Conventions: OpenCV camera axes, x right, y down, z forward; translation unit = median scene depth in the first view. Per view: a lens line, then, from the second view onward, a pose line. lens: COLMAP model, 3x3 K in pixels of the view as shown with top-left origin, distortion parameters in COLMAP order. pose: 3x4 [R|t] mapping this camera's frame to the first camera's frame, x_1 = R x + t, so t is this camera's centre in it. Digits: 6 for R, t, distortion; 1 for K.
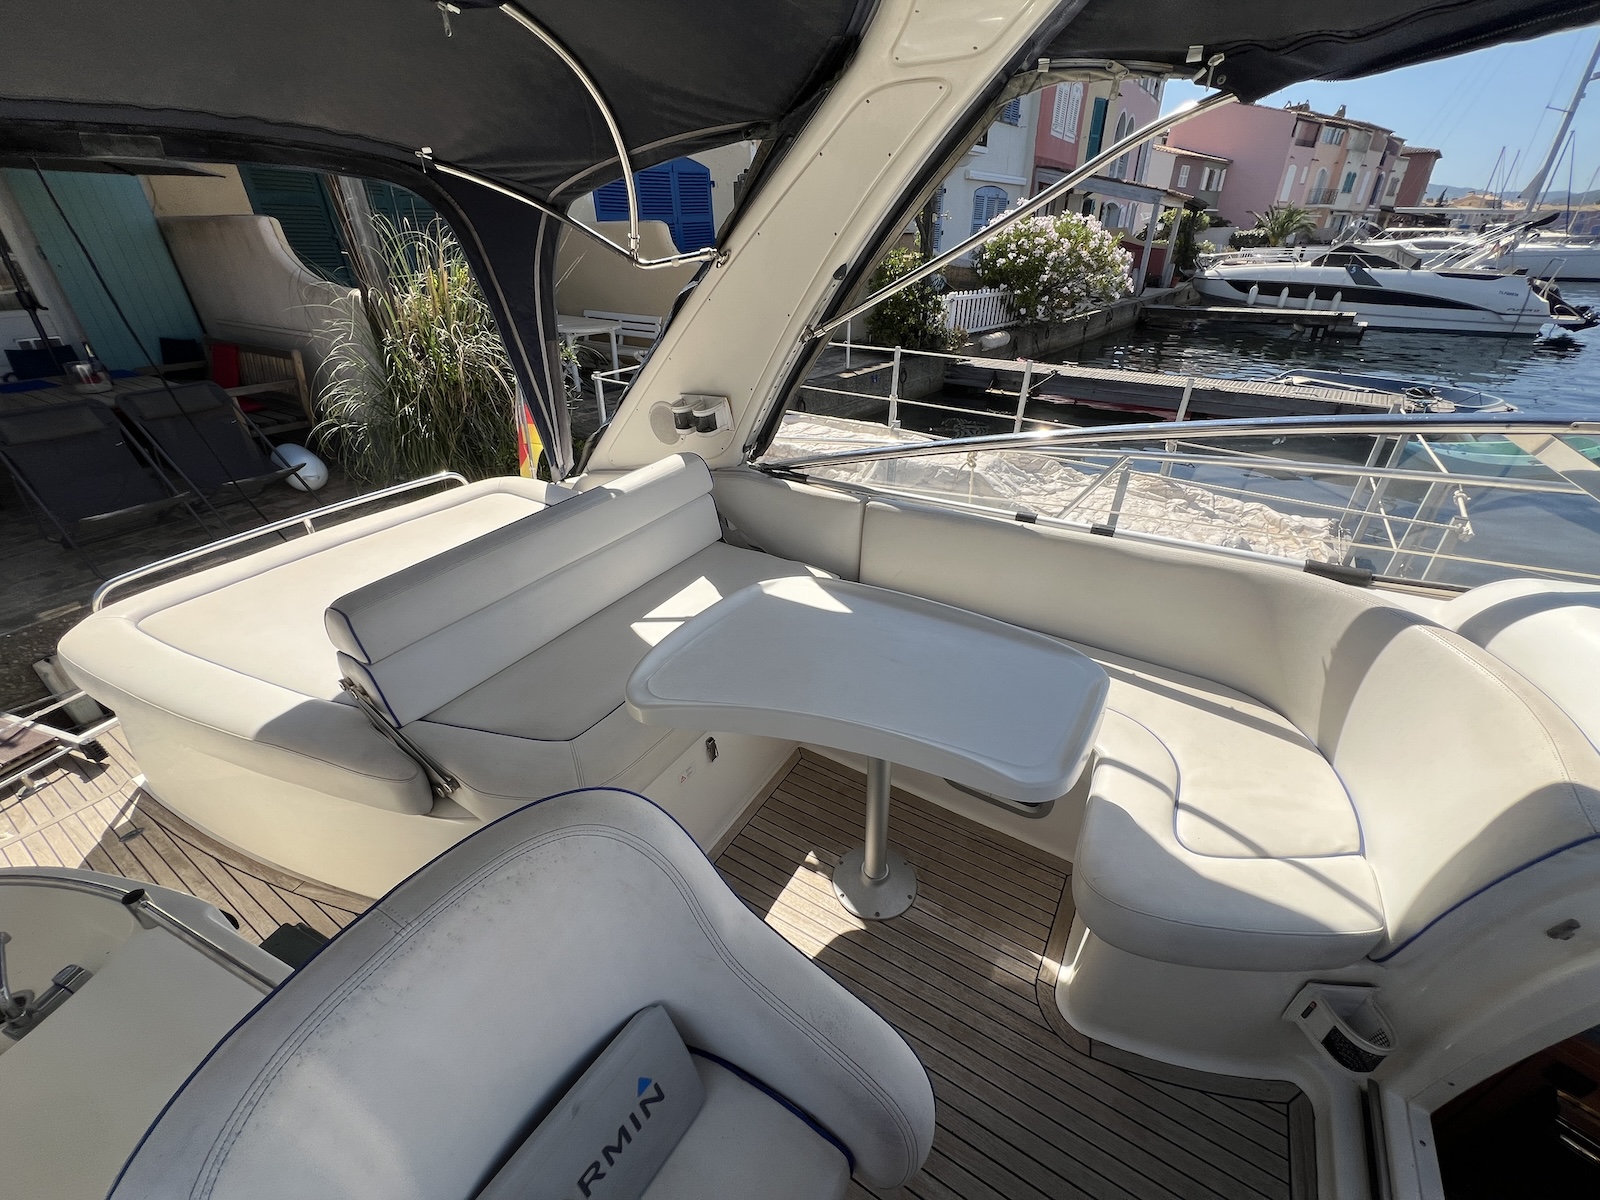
lens RADIAL K [[641.8, 0, 792.7], [0, 641.8, 595.9], [0, 0, 1]] dist [-0.000846, -0.000020]
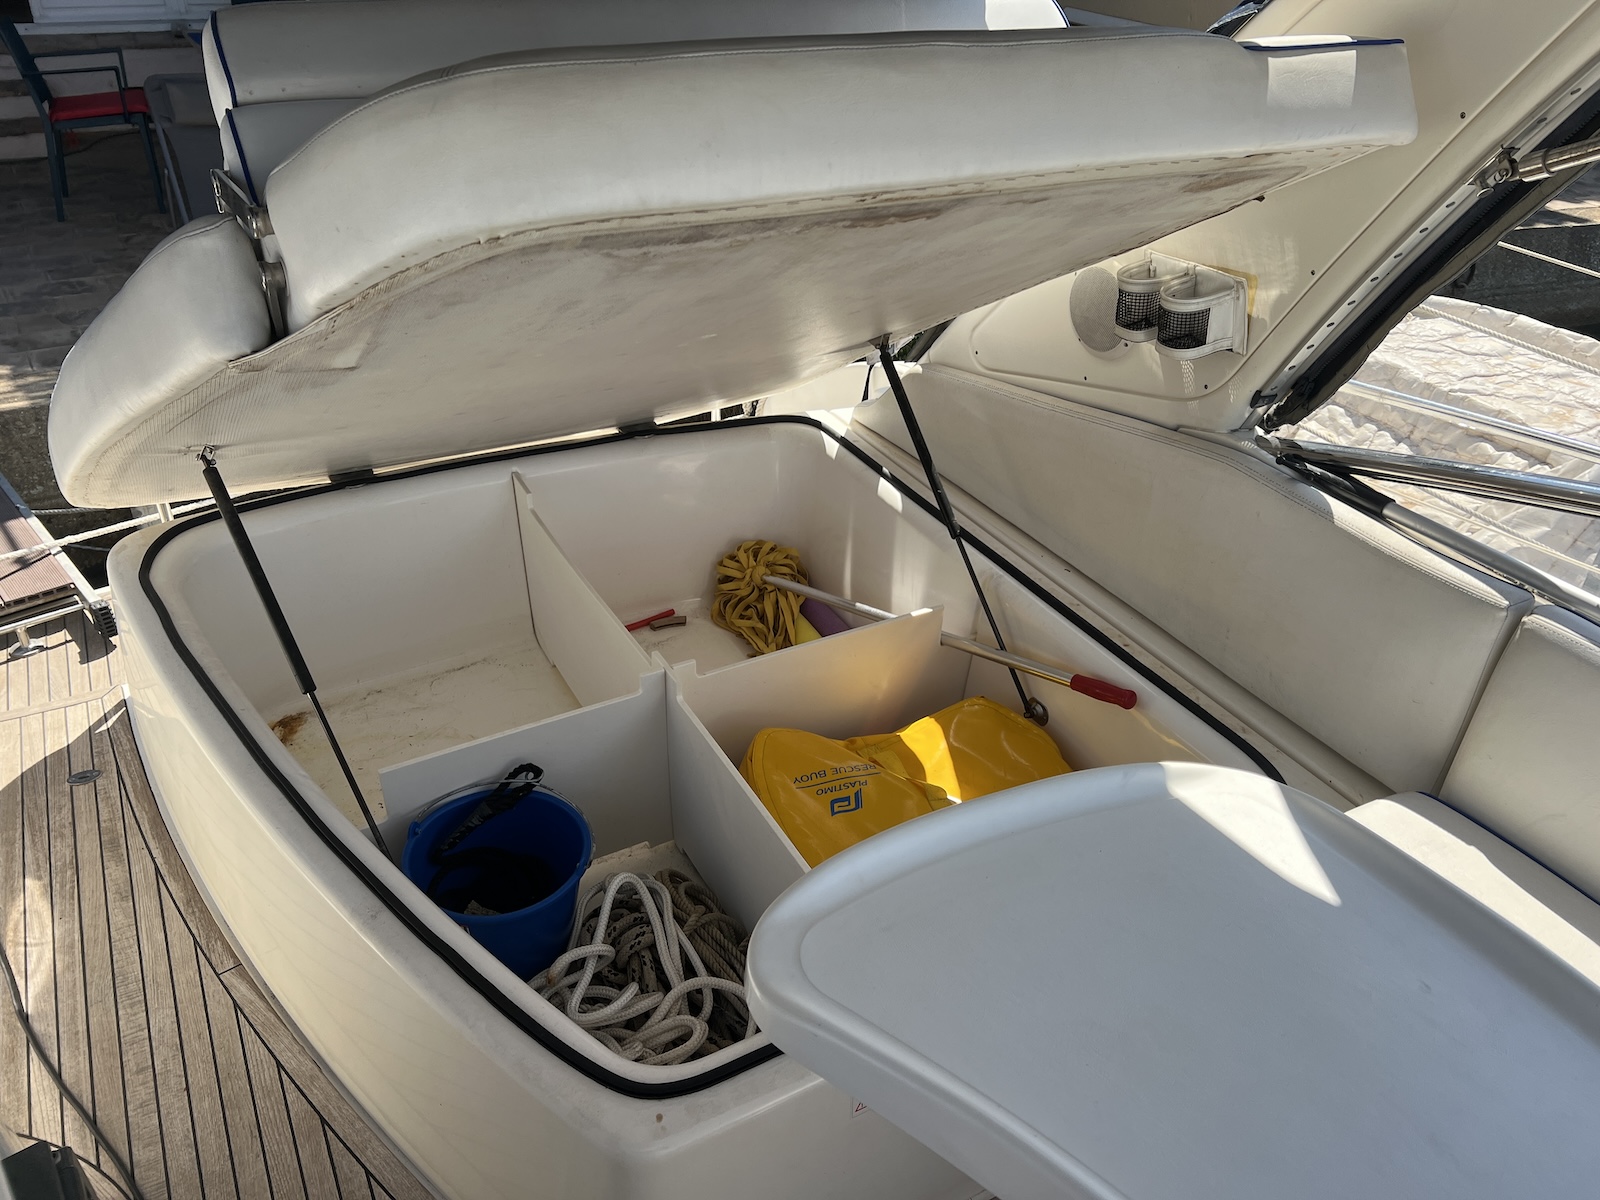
lens RADIAL K [[1181.2, 0, 825.0], [0, 1181.2, 630.4], [0, 0, 1]] dist [0.043923, -0.073148]
pose [[0.878673, 0.304839, -0.367433, 0.012468], [-0.283593, 0.952386, 0.111963, -0.095959], [0.384069, 0.005823, 0.923286, 0.159984]]
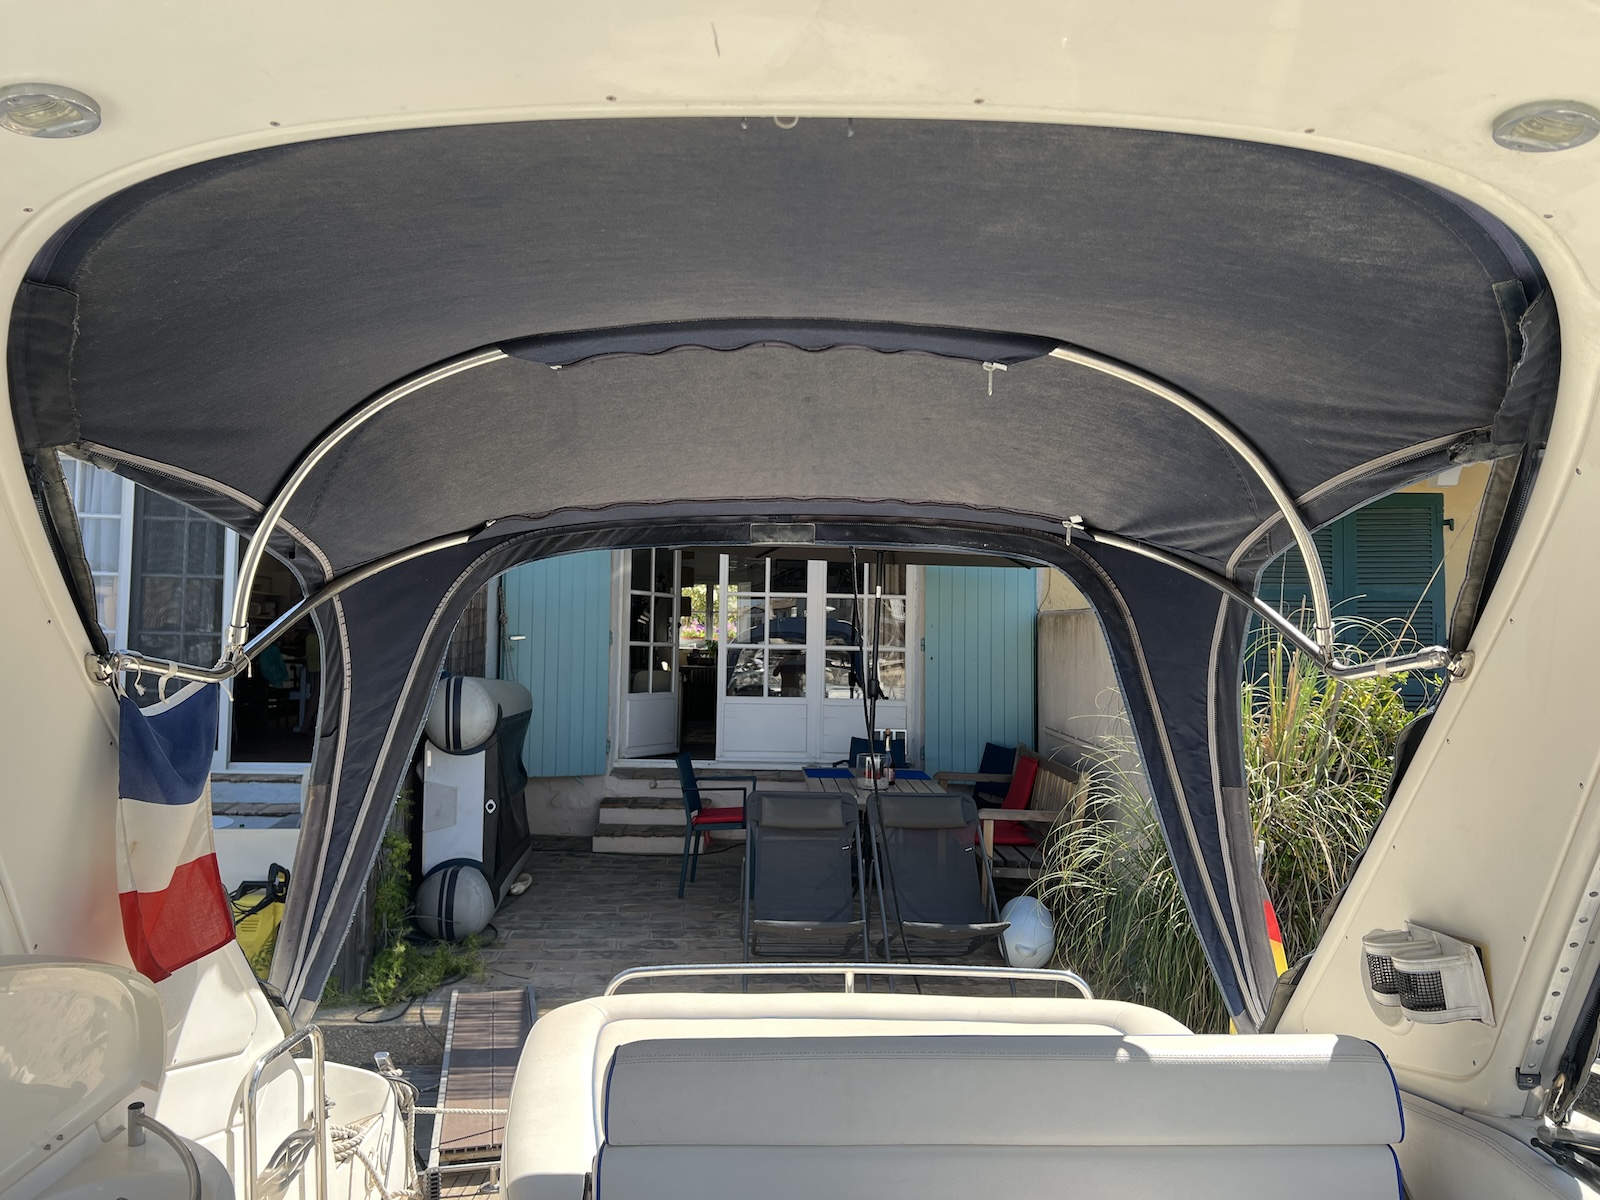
lens RADIAL K [[1247.1, 0, 803.8], [0, 1247.1, 612.3], [0, 0, 1]] dist [0.024752, 0.012098]
pose [[0.536994, 0.004062, -0.843576, 0.393587], [-0.436185, 0.857276, -0.273534, -0.068470], [0.722066, 0.514841, 0.462124, 0.149343]]
